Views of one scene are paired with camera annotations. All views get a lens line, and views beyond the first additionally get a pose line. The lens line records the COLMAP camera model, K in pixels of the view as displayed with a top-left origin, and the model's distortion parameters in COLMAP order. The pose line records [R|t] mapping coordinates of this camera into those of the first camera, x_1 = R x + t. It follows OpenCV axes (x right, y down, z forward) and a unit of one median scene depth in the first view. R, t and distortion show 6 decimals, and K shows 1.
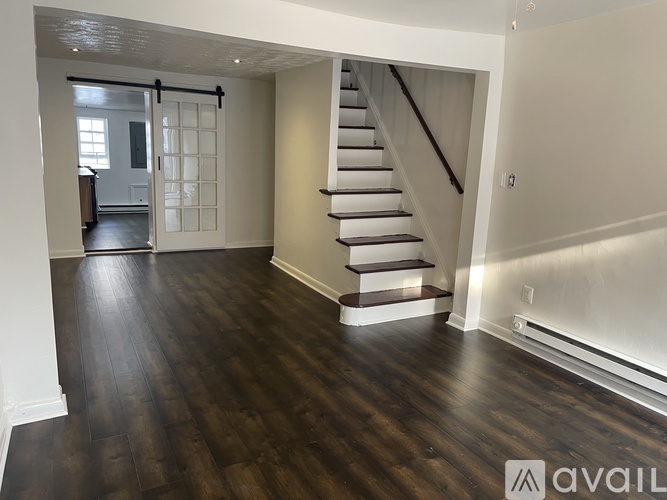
lens RADIAL K [[488.8, 0, 333.1], [0, 488.8, 245.4], [0, 0, 1]] dist [0.066086, -0.090480]
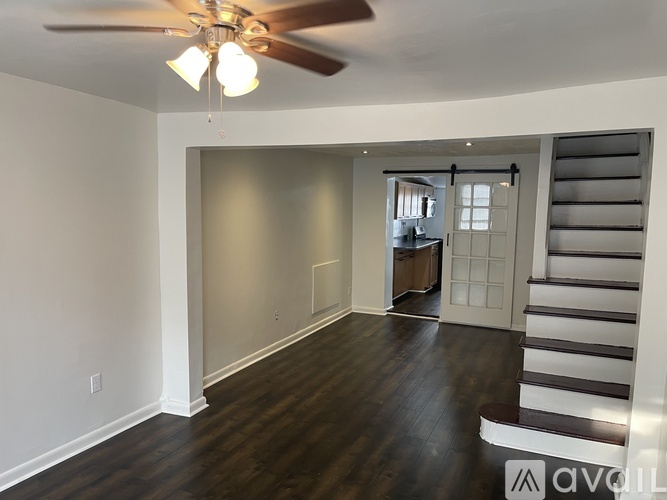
lens RADIAL K [[488.8, 0, 333.1], [0, 488.8, 245.4], [0, 0, 1]] dist [0.066086, -0.090480]
pose [[0.627592, 0.036236, -0.777699, 0.561189], [-0.142466, 0.987394, -0.068962, -0.075919], [0.765397, 0.154076, 0.624843, 0.237407]]
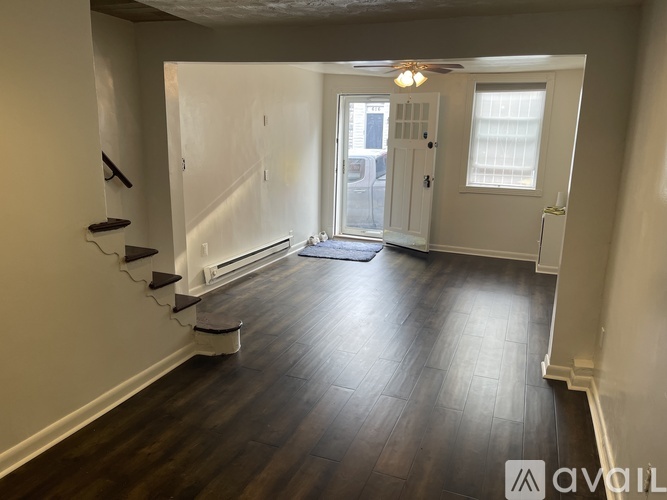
lens RADIAL K [[488.8, 0, 333.1], [0, 488.8, 245.4], [0, 0, 1]] dist [0.066086, -0.090480]
pose [[-0.632993, -0.223401, 0.741223, -0.751652], [0.100870, 0.925495, 0.365081, -0.339297], [-0.767558, 0.305861, -0.563297, 1.435416]]
